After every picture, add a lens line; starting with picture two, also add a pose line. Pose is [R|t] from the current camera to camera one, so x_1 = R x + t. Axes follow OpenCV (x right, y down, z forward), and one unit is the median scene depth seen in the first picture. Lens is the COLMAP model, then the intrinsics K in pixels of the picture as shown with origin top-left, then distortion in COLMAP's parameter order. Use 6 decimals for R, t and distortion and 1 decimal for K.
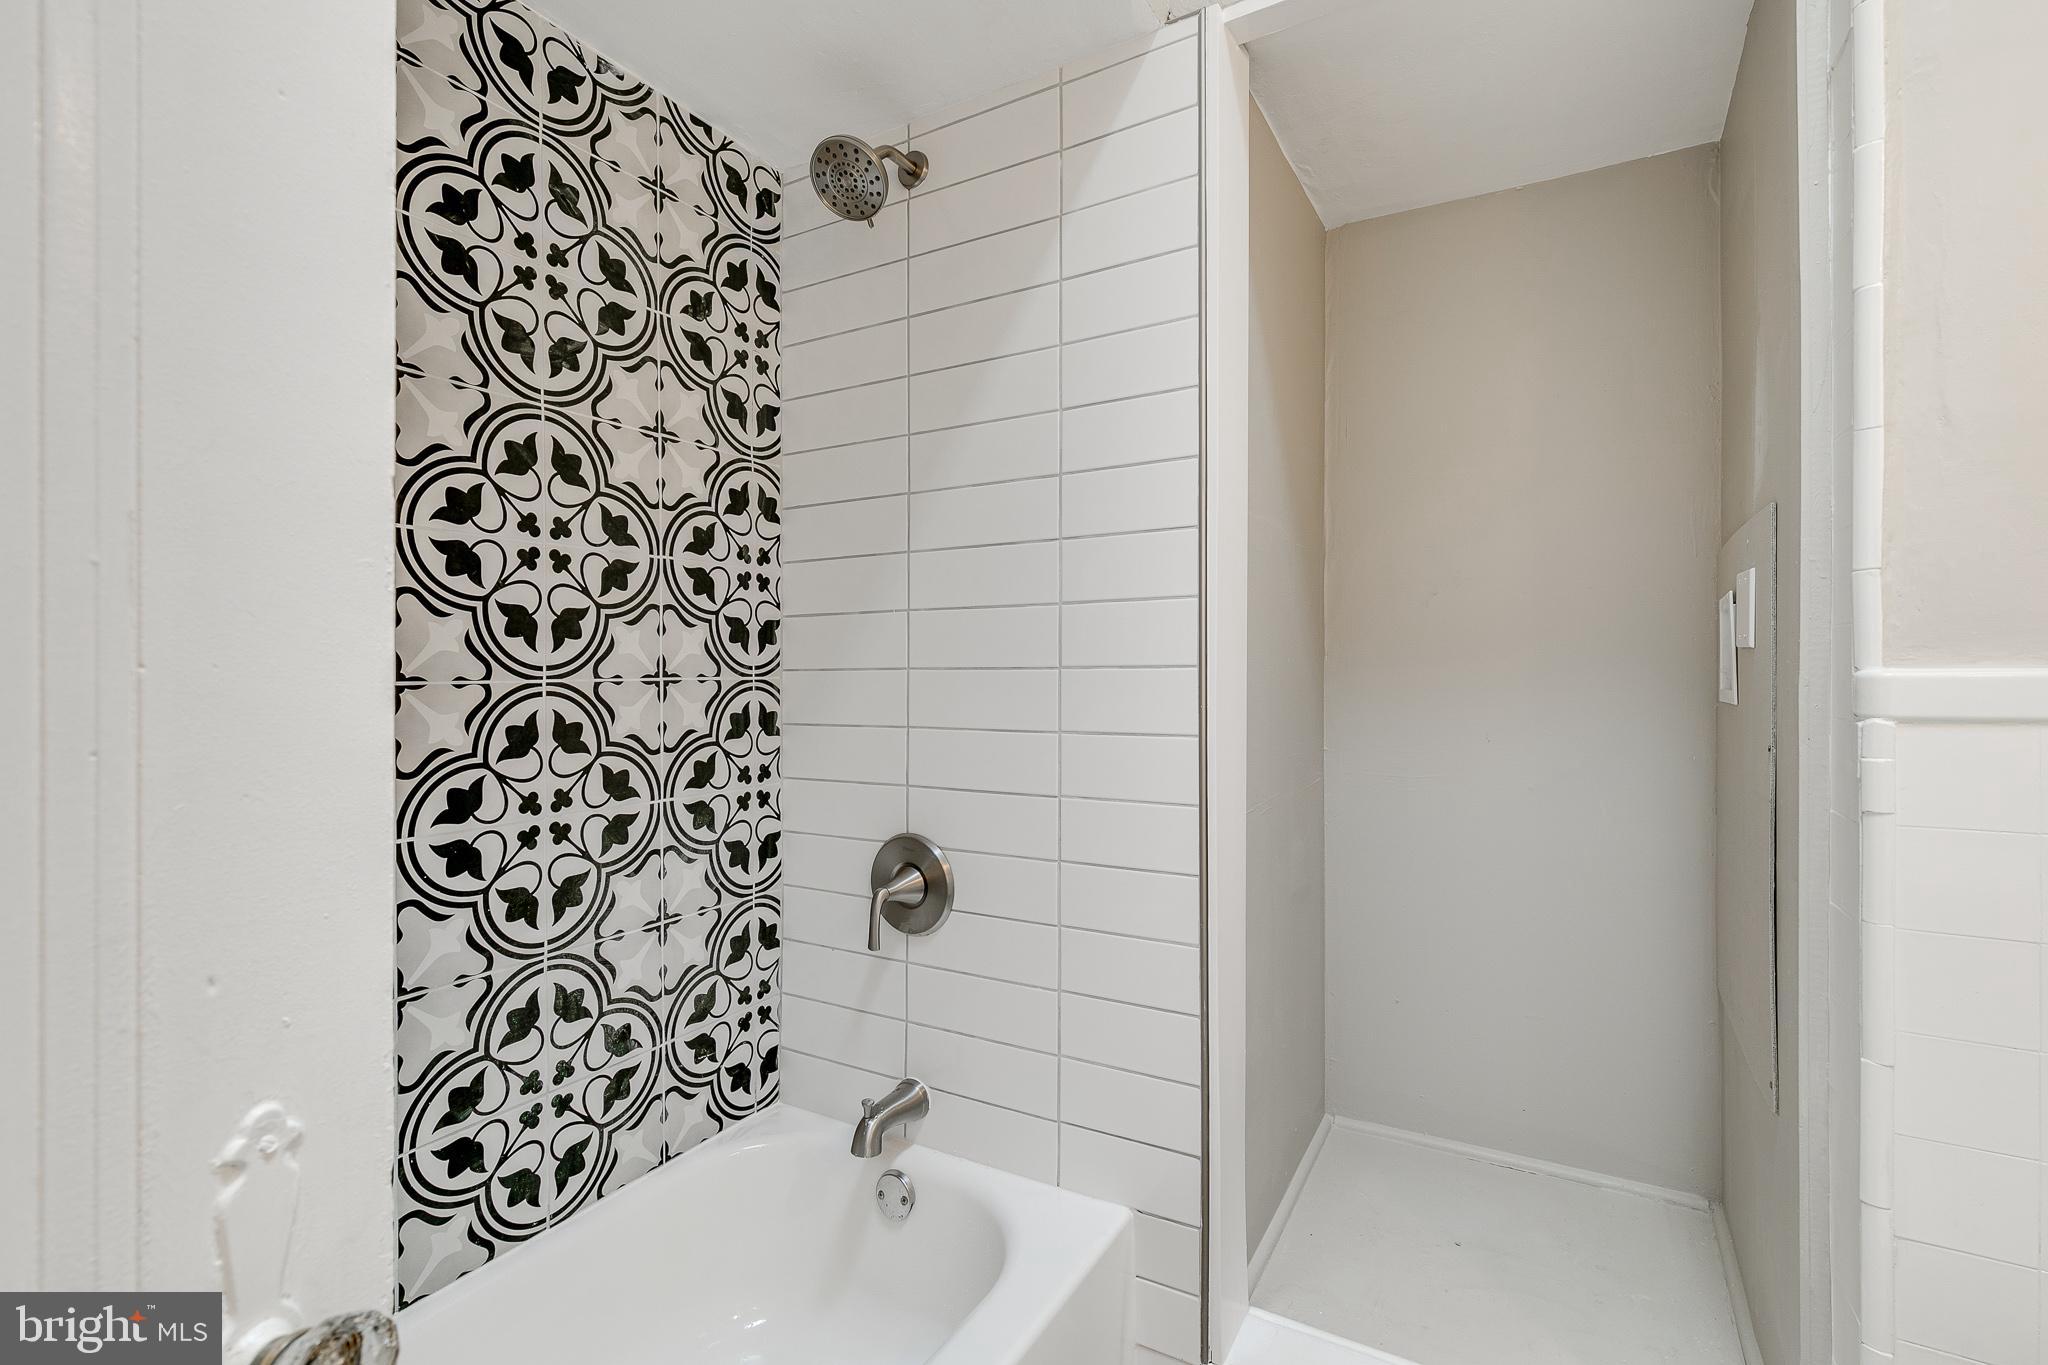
lens RADIAL K [[939.0, 0, 1015.7], [0, 939.0, 674.2], [0, 0, 1]] dist [0.009491, -0.002915]
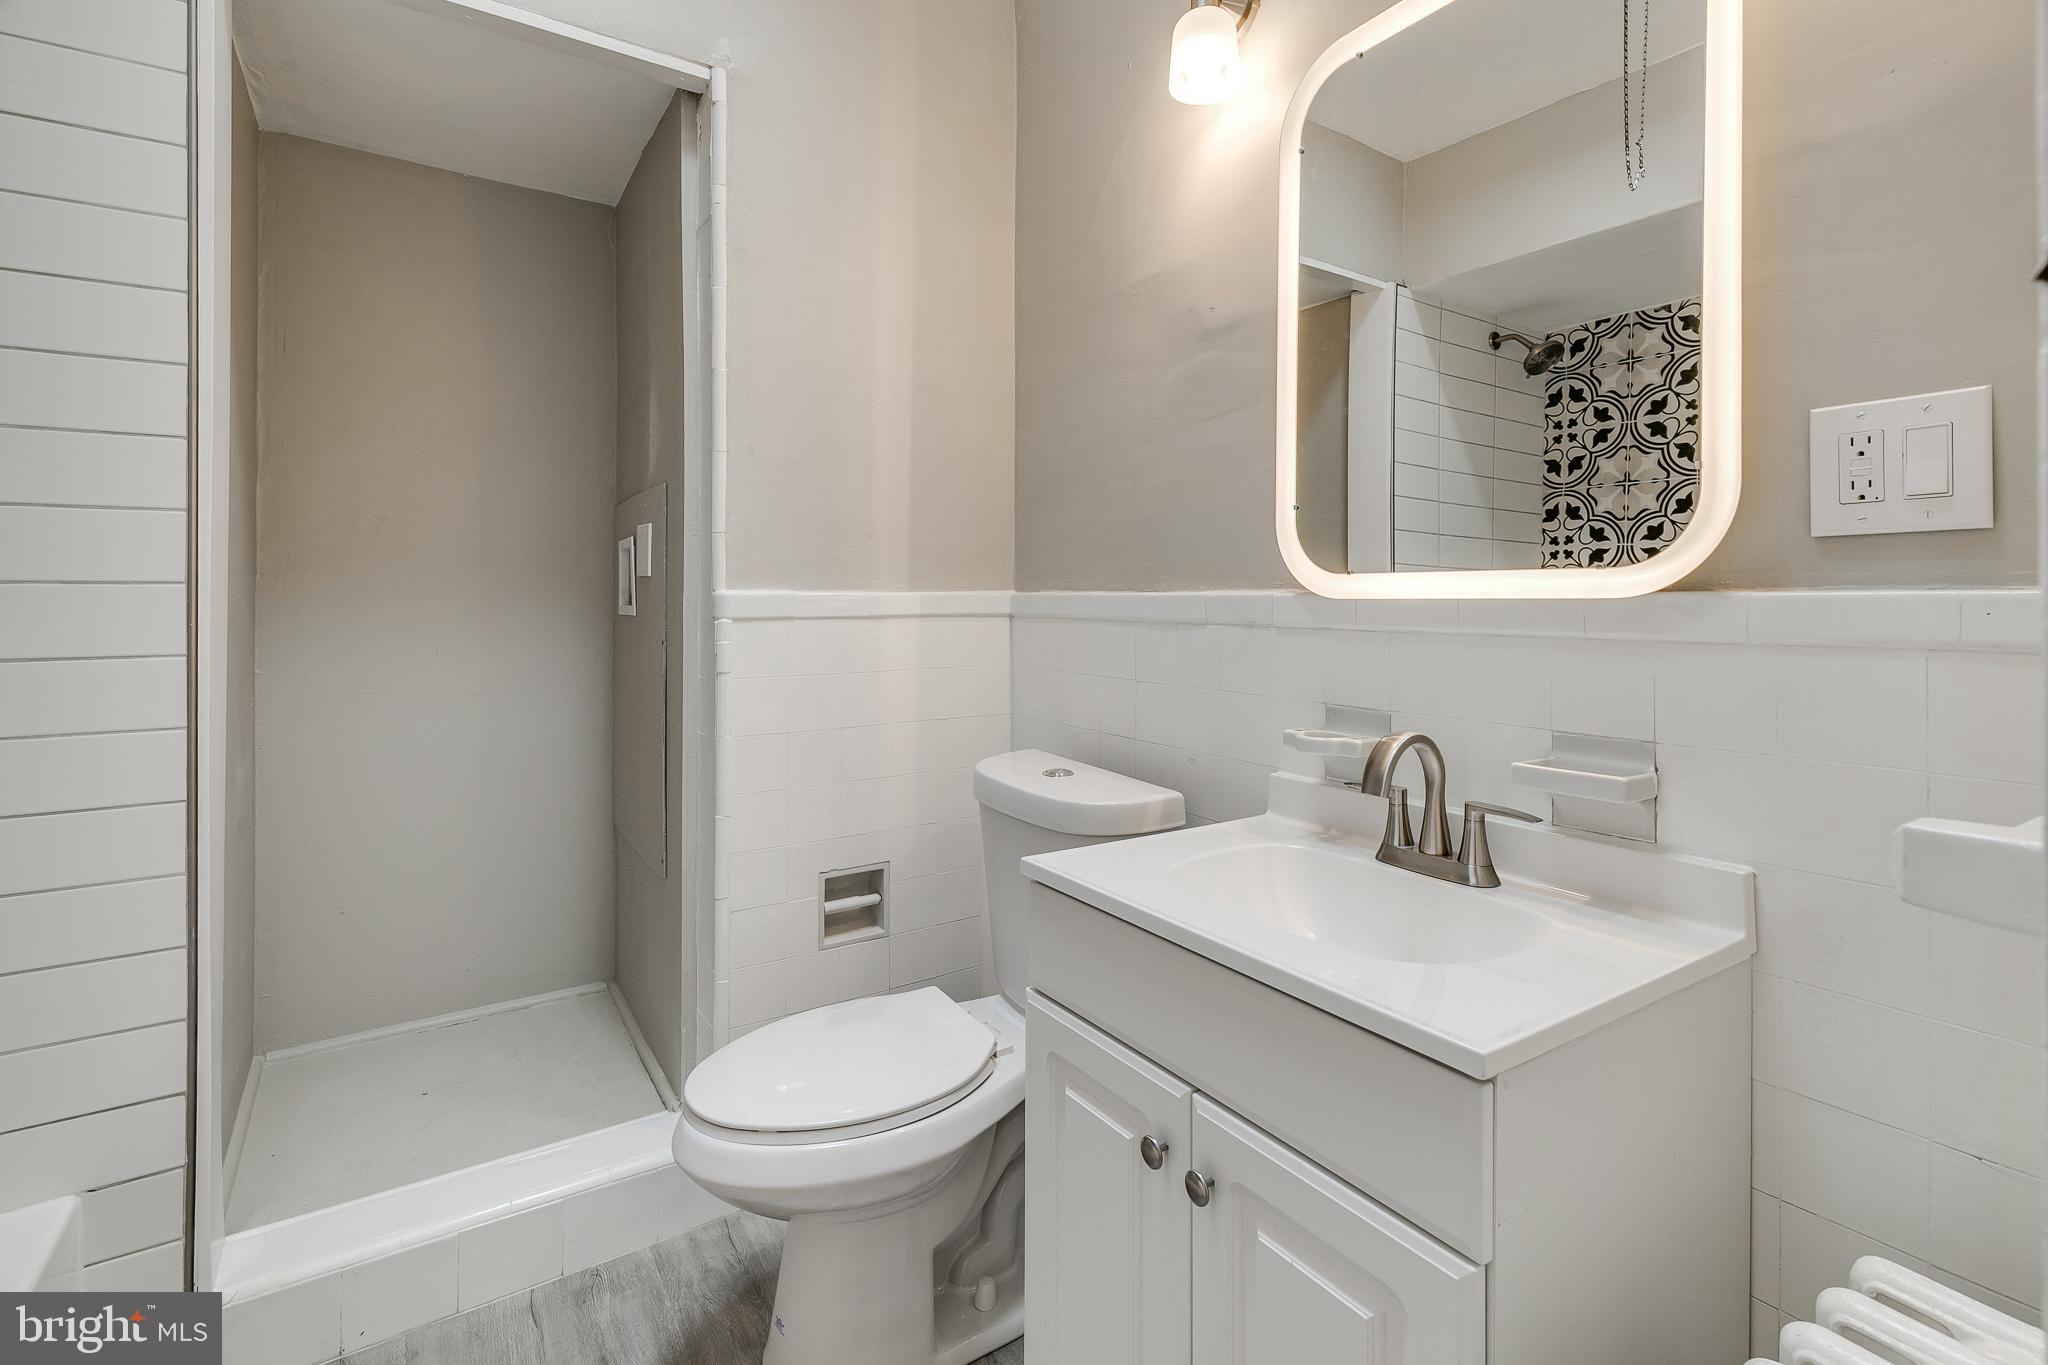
lens RADIAL K [[939.0, 0, 1025.3], [0, 939.0, 595.3], [0, 0, 1]] dist [0.009491, -0.002915]
pose [[0.452084, 0.002903, 0.891971, -0.319559], [-0.000809, 0.999996, -0.002845, 0.006555], [-0.891975, 0.000565, 0.452085, -0.233807]]
